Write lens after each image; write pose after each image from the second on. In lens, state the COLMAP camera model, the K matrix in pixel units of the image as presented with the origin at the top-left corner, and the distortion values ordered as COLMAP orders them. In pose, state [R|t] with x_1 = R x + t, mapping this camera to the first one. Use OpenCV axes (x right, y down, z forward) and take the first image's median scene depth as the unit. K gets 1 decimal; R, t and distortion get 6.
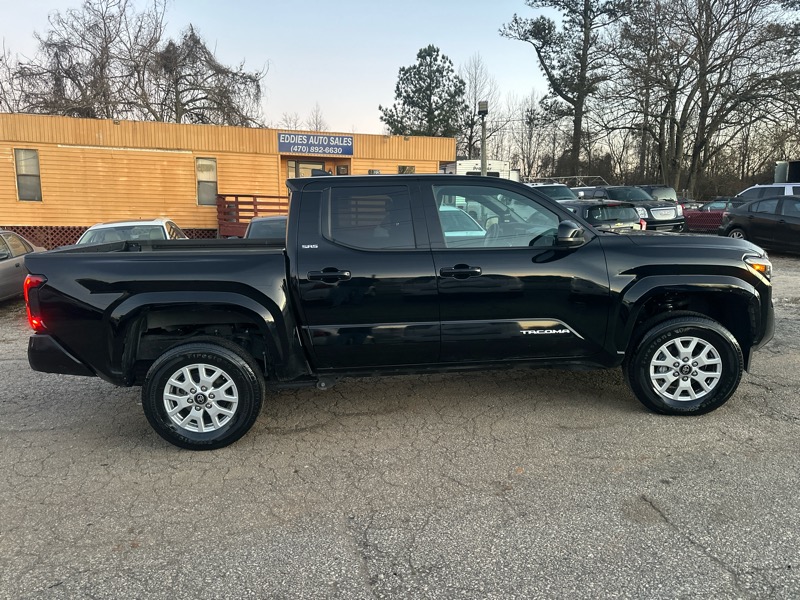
lens RADIAL K [[562.8, 0, 401.1], [0, 562.8, 304.5], [0, 0, 1]] dist [0.030092, -0.034794]
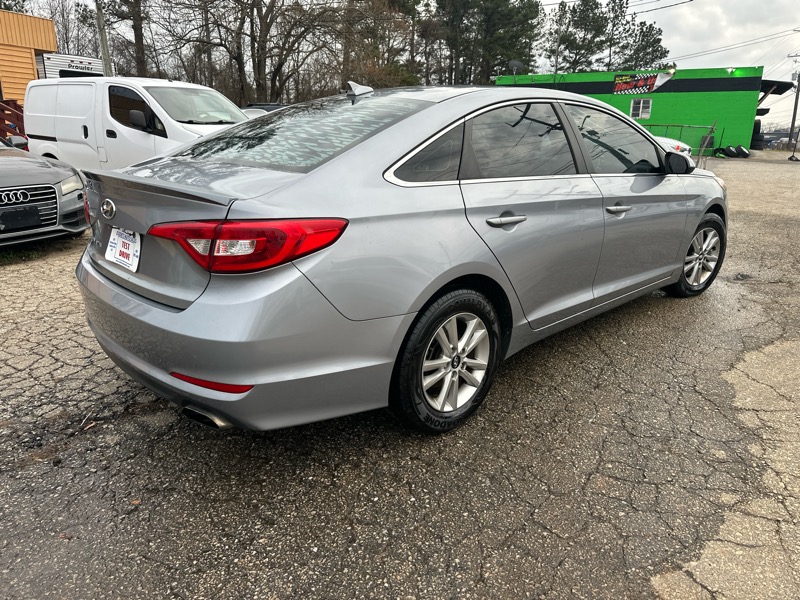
lens RADIAL K [[562.8, 0, 400.9], [0, 562.8, 304.0], [0, 0, 1]] dist [0.030092, -0.034794]
pose [[0.727348, -0.180737, 0.662041, -0.138606], [0.097658, 0.982138, 0.160832, -0.003404], [-0.679285, -0.052327, 0.732007, 0.132754]]
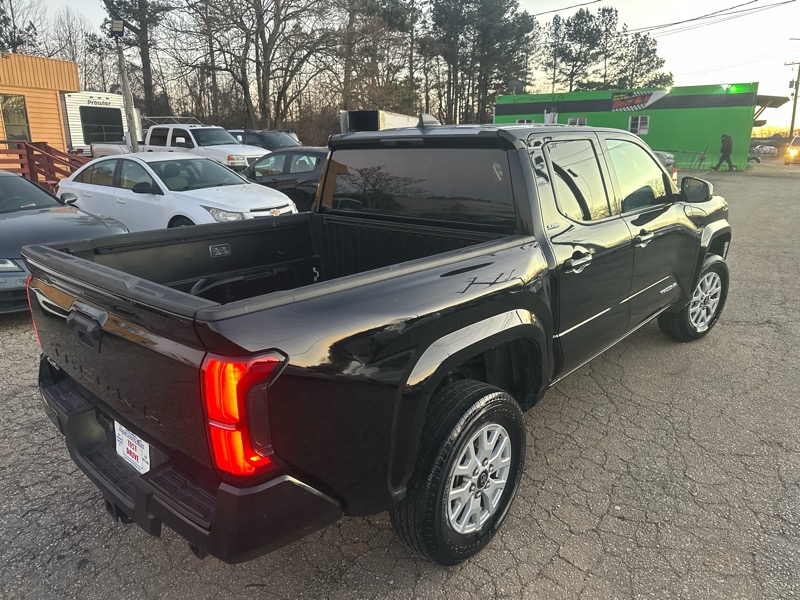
lens RADIAL K [[562.8, 0, 394.7], [0, 562.8, 301.6], [0, 0, 1]] dist [0.030092, -0.034794]
pose [[0.733136, -0.179389, 0.655996, -0.163579], [0.117367, 0.983485, 0.137775, -0.026619], [-0.669878, -0.024015, 0.742083, 0.119293]]
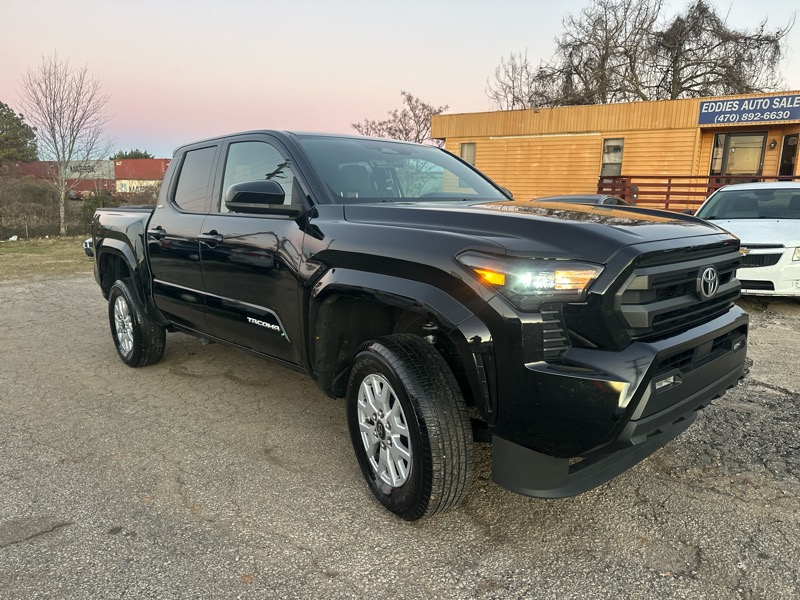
lens RADIAL K [[562.8, 0, 404.2], [0, 562.8, 306.4], [0, 0, 1]] dist [0.030092, -0.034794]
pose [[0.615287, 0.155230, -0.772868, 0.205788], [-0.138437, 0.986461, 0.087919, -0.015023], [0.776052, 0.052898, 0.628446, 0.137523]]
